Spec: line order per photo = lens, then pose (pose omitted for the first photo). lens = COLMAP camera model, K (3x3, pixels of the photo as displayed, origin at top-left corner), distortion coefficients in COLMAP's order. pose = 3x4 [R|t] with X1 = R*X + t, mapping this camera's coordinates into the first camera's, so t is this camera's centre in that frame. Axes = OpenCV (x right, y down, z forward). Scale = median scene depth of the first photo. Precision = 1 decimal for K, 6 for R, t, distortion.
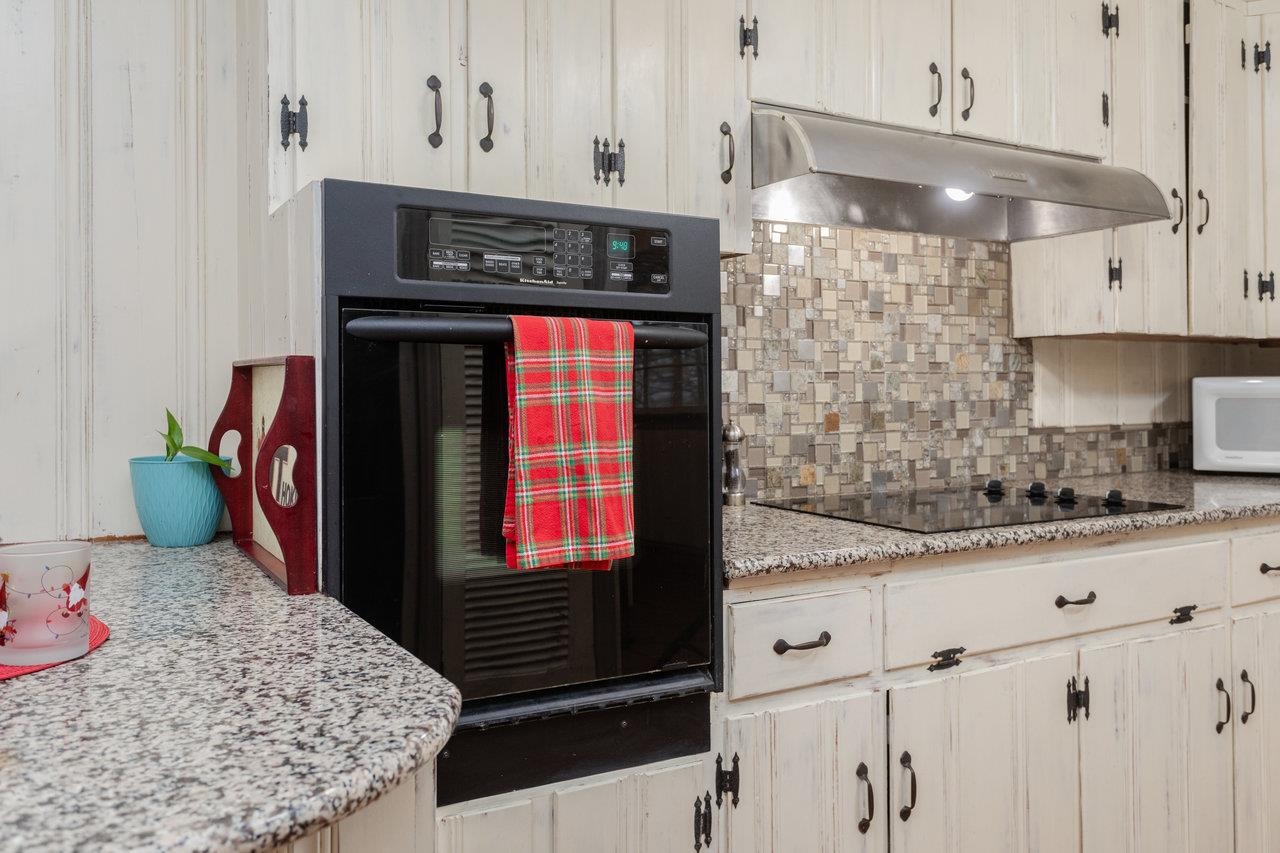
lens RADIAL K [[1029.8, 0, 640.5], [0, 1029.8, 419.9], [0, 0, 1]] dist [-0.009788, 0.004586]
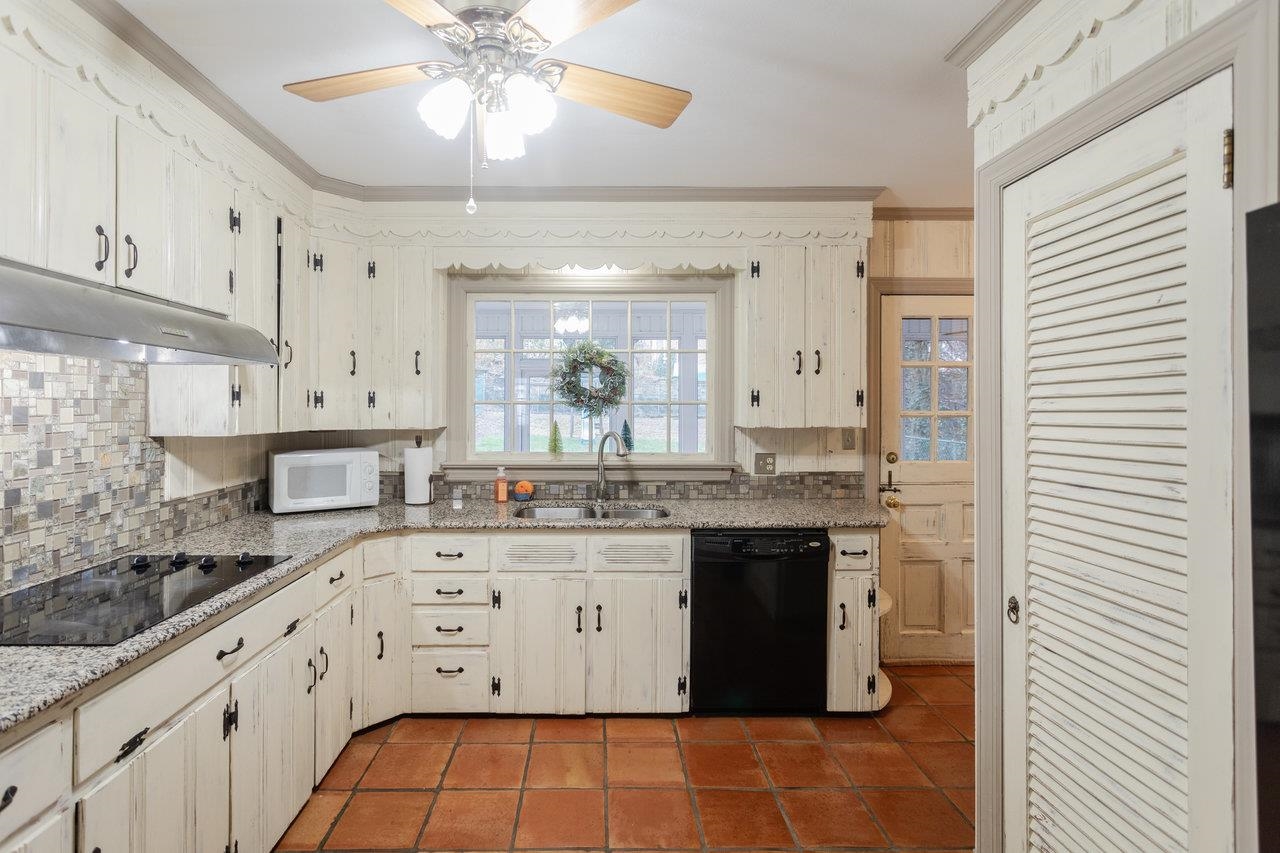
lens RADIAL K [[619.5, 0, 603.2], [0, 619.5, 412.9], [0, 0, 1]] dist [-0.000523, 0.002620]
pose [[0.476199, 0.006124, 0.879316, -0.055295], [0.008177, 0.999902, -0.011392, -0.099797], [-0.879300, 0.012615, 0.476102, 0.127991]]
